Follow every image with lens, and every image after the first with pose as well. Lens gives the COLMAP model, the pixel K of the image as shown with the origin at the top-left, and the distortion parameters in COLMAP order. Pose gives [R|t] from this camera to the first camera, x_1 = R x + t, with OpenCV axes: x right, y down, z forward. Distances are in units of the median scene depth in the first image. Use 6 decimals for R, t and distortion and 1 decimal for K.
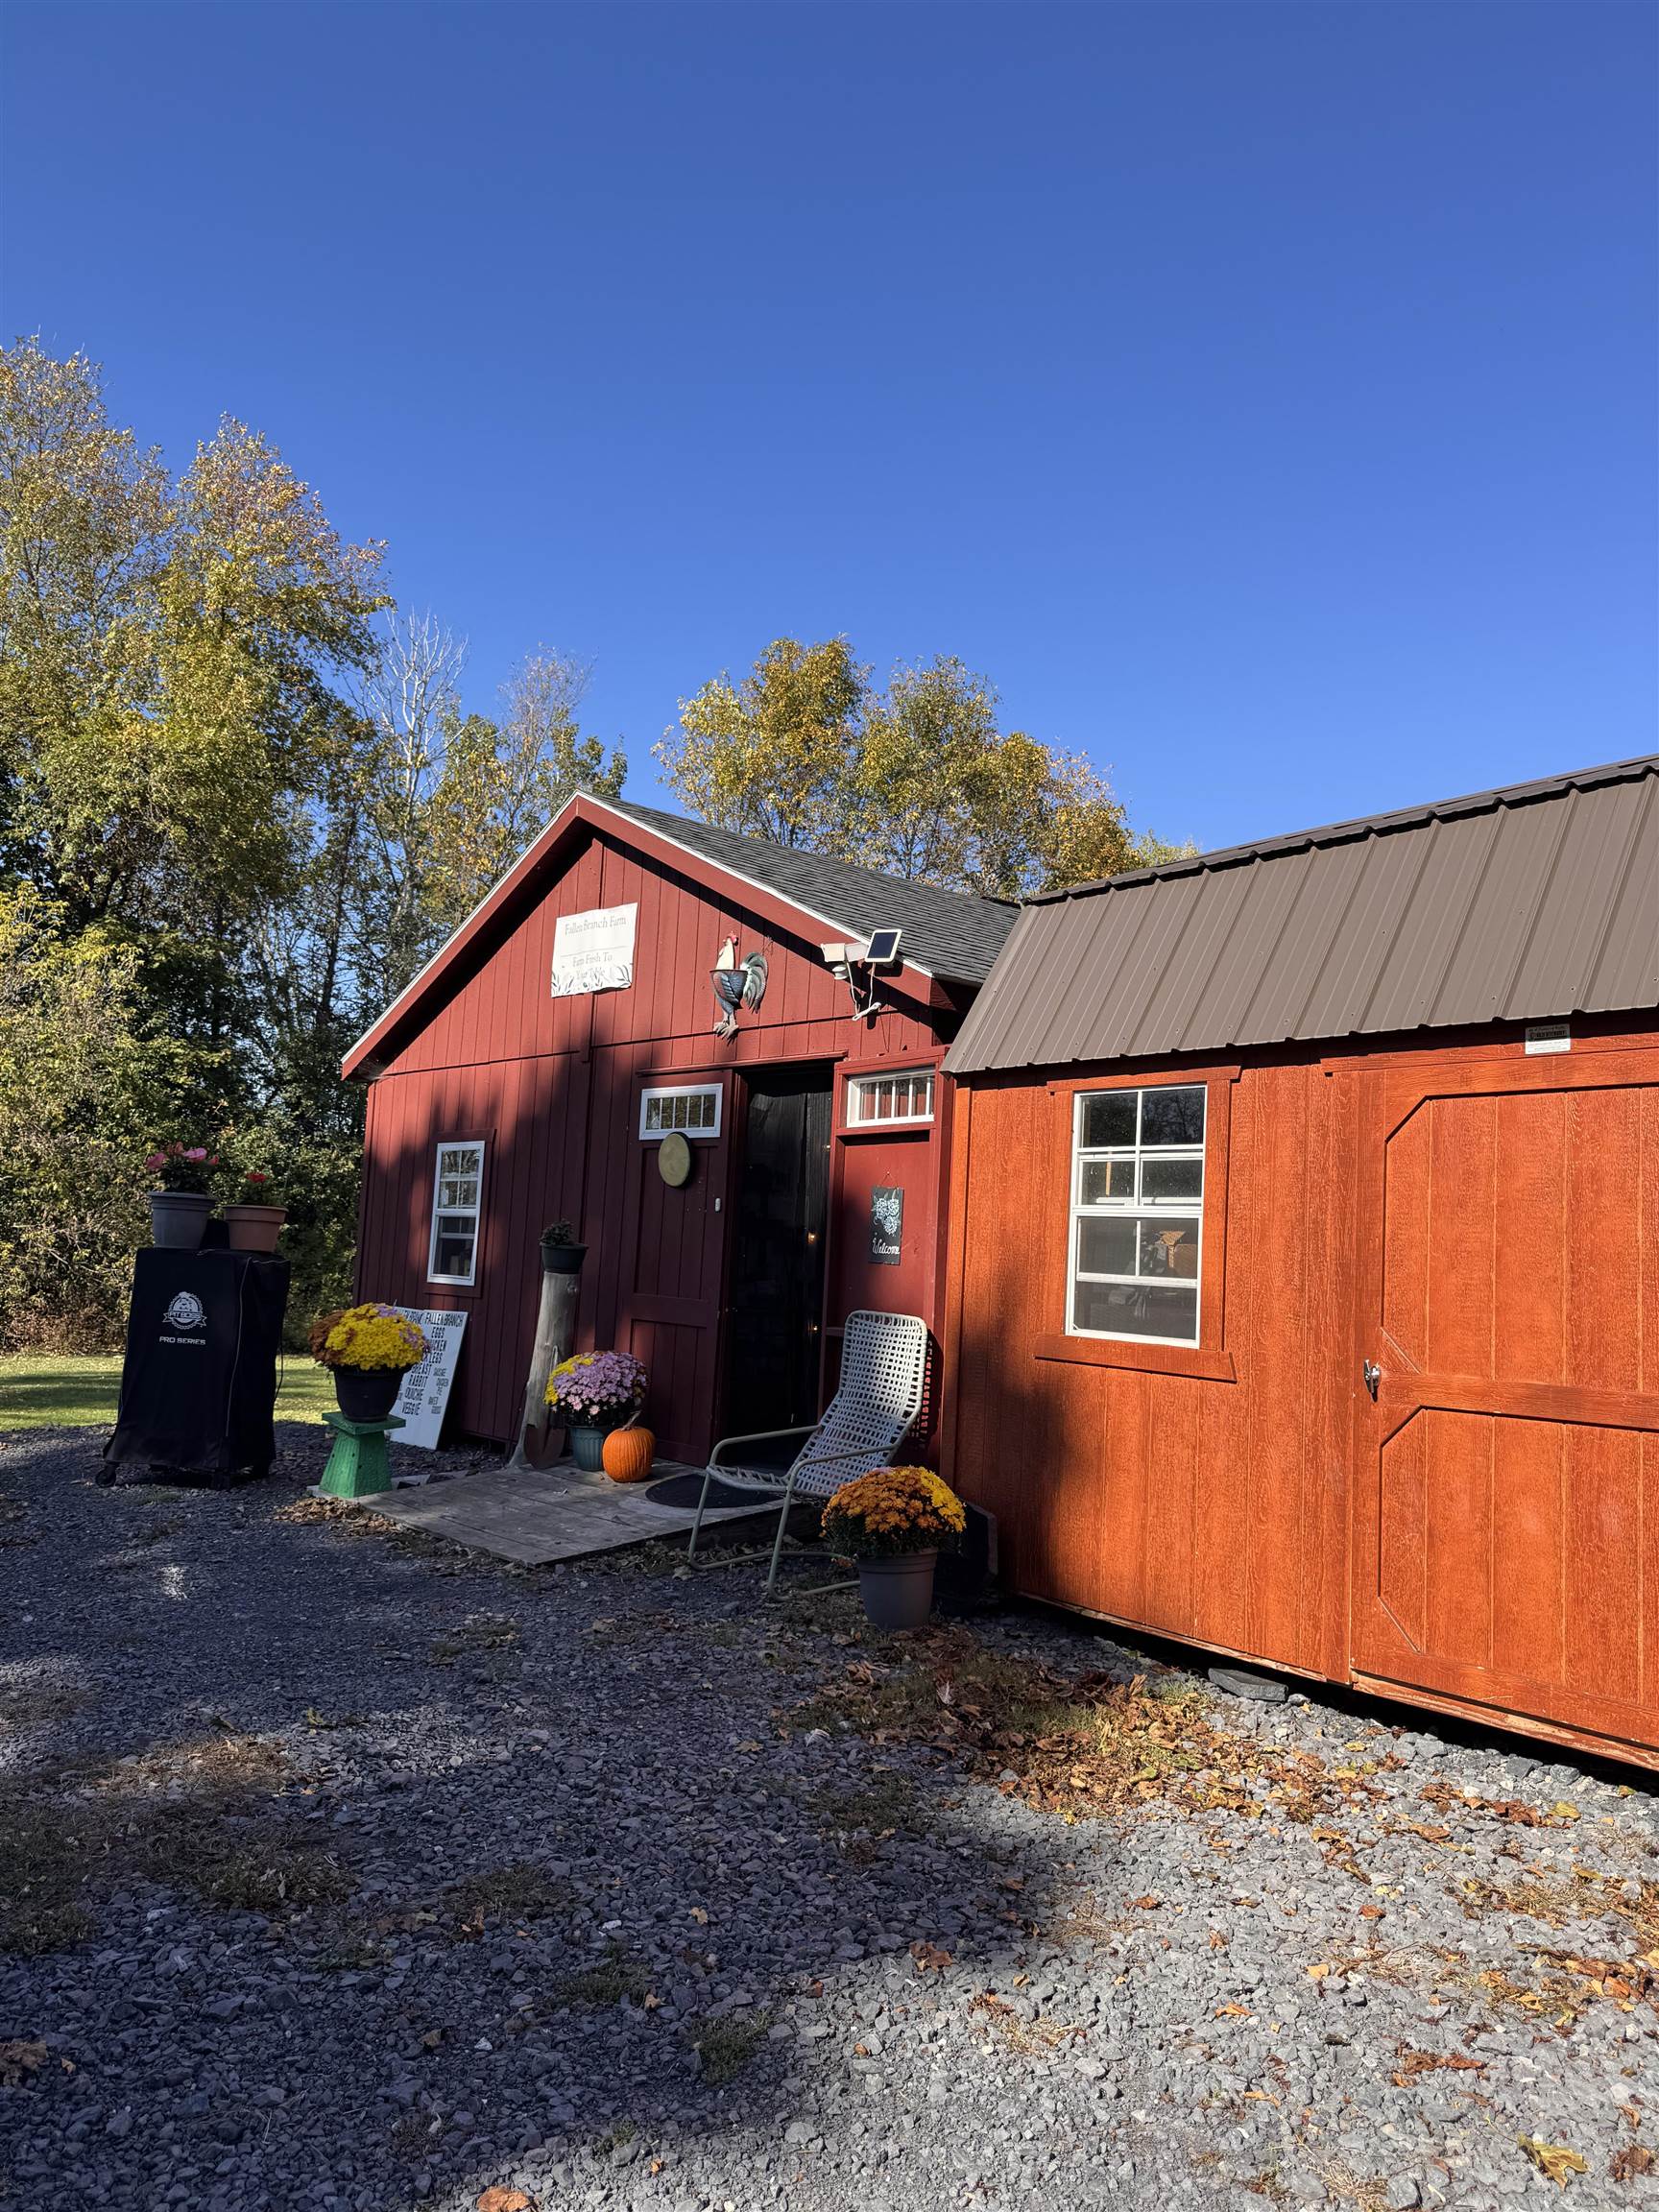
lens RADIAL K [[1522.9, 0, 829.5], [0, 1522.9, 1106.0], [0, 0, 1]] dist [0.161112, -0.232240]
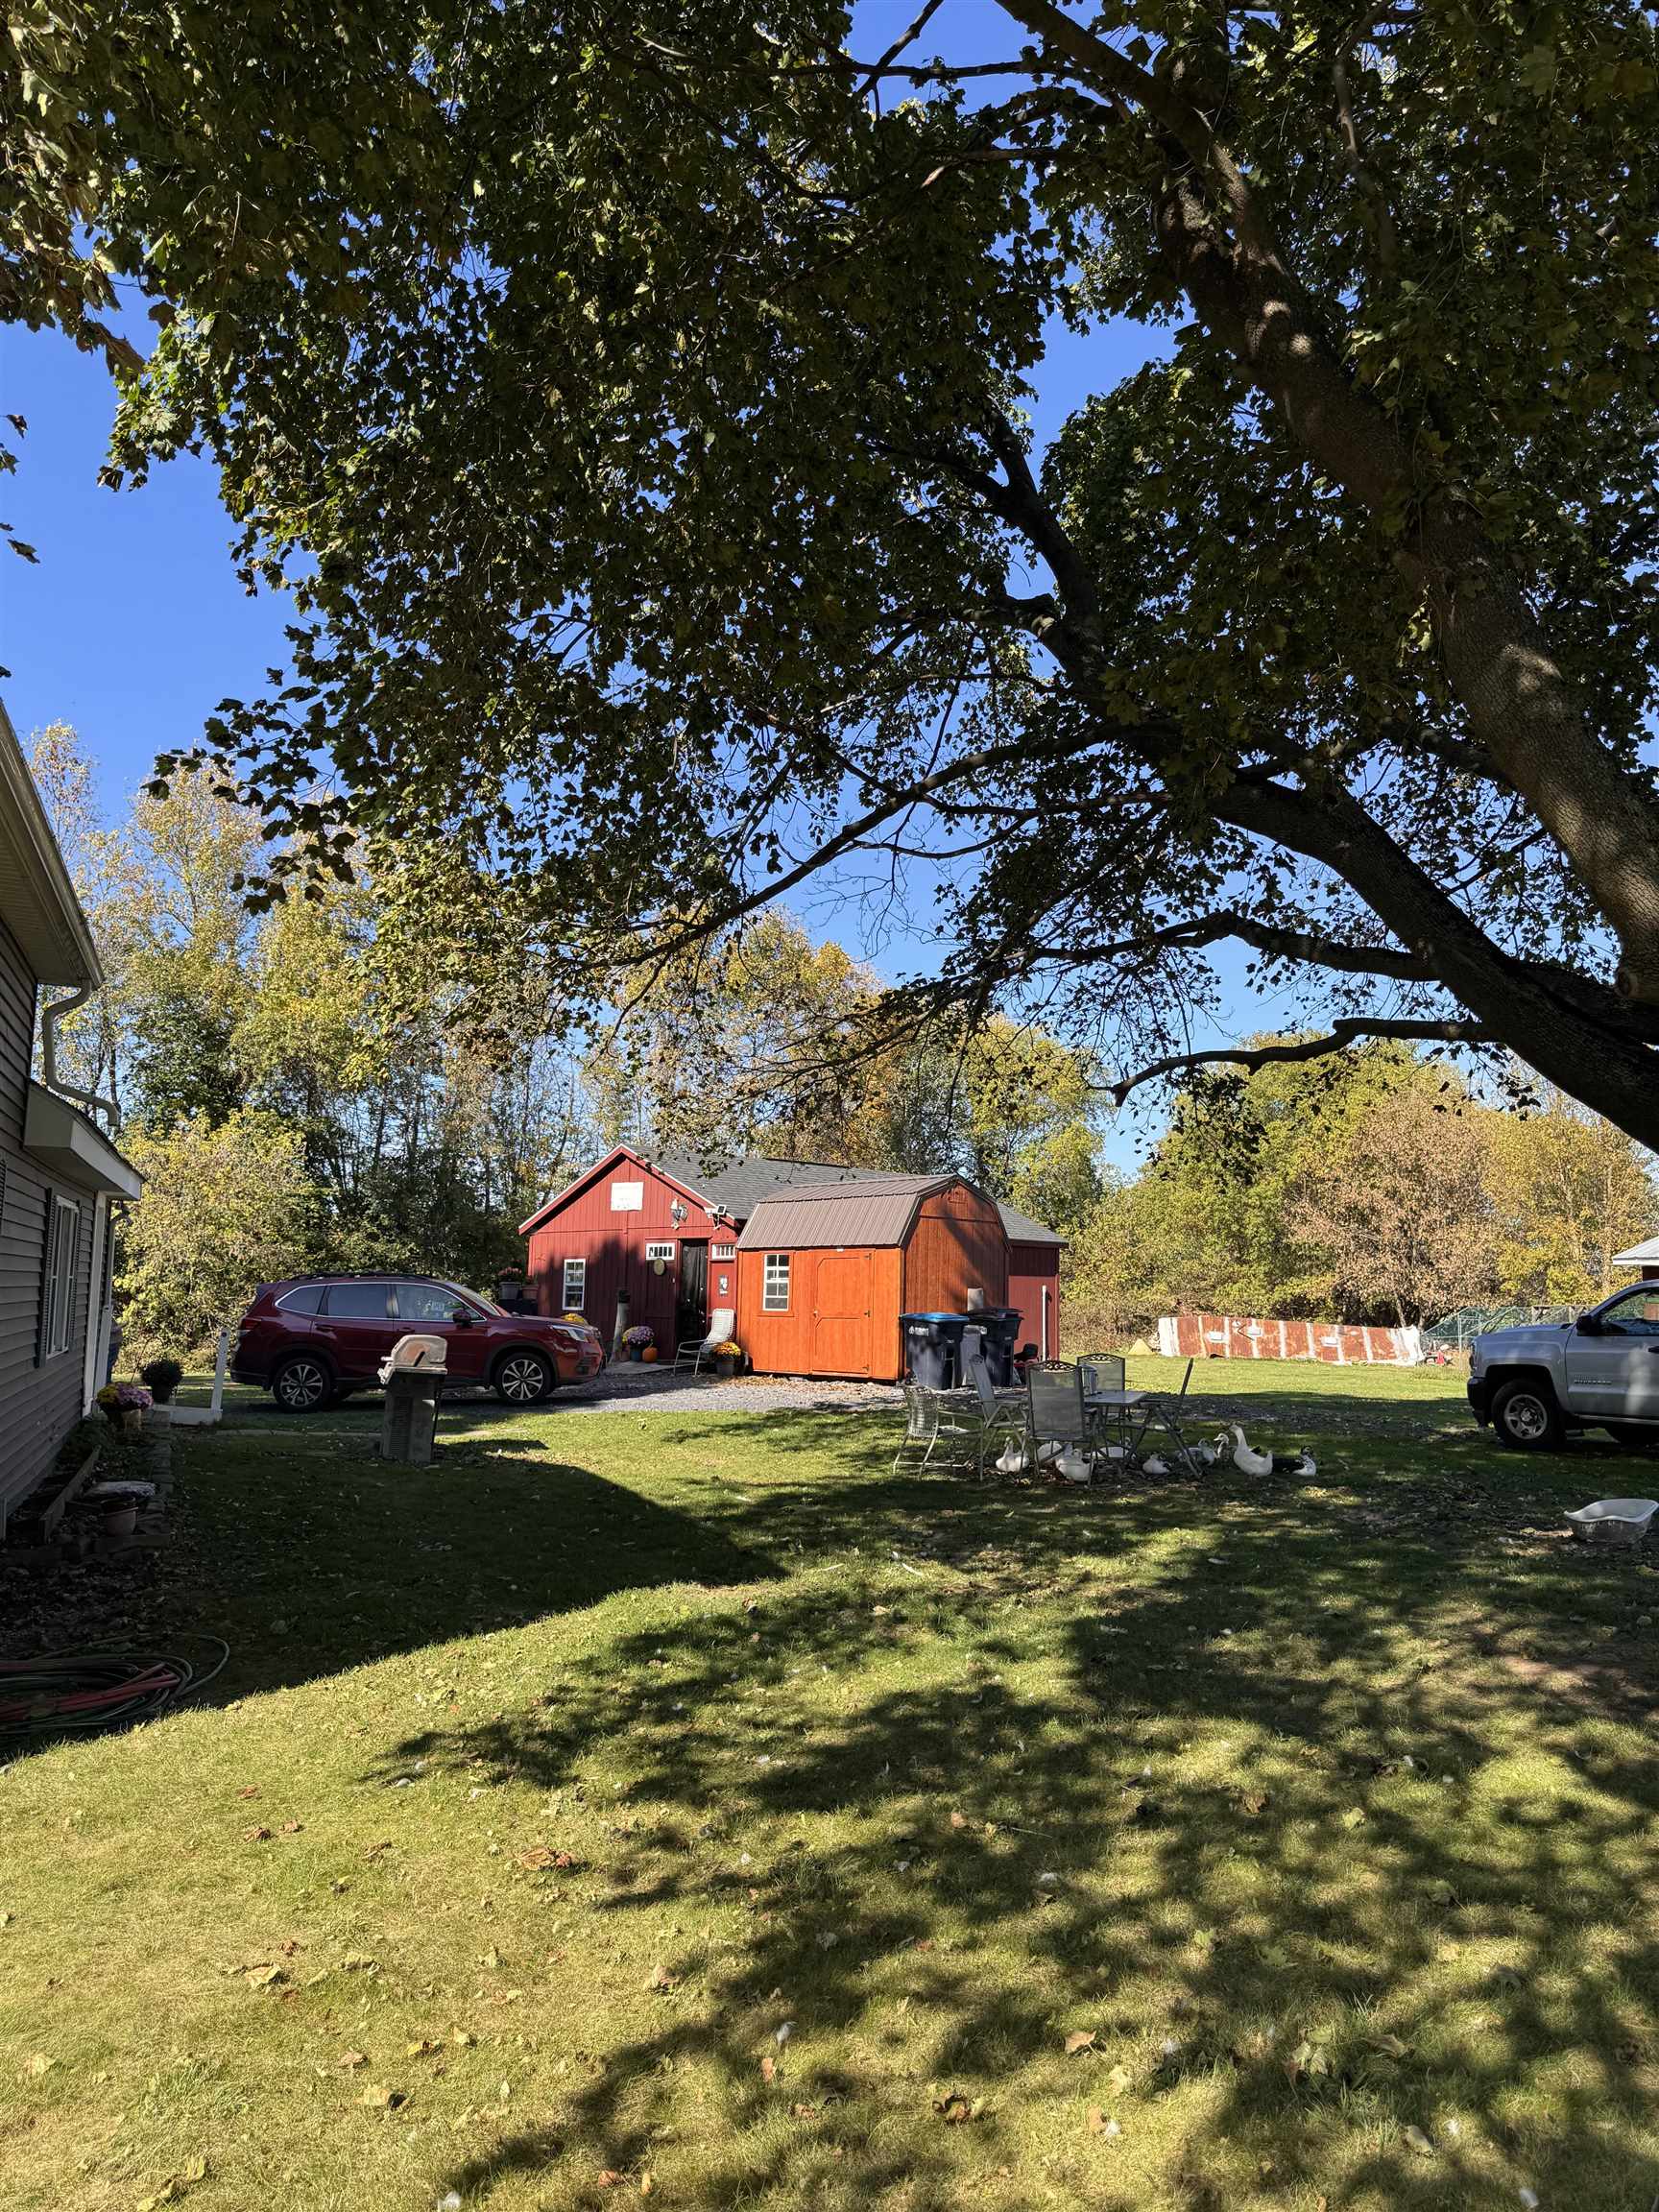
lens RADIAL K [[1522.9, 0, 829.5], [0, 1522.9, 1106.0], [0, 0, 1]] dist [0.161112, -0.232240]
pose [[0.995952, -0.017459, 0.088171, -0.024668], [0.020280, 0.999307, -0.031201, -0.229086], [-0.087565, 0.032863, 0.995617, -2.640740]]
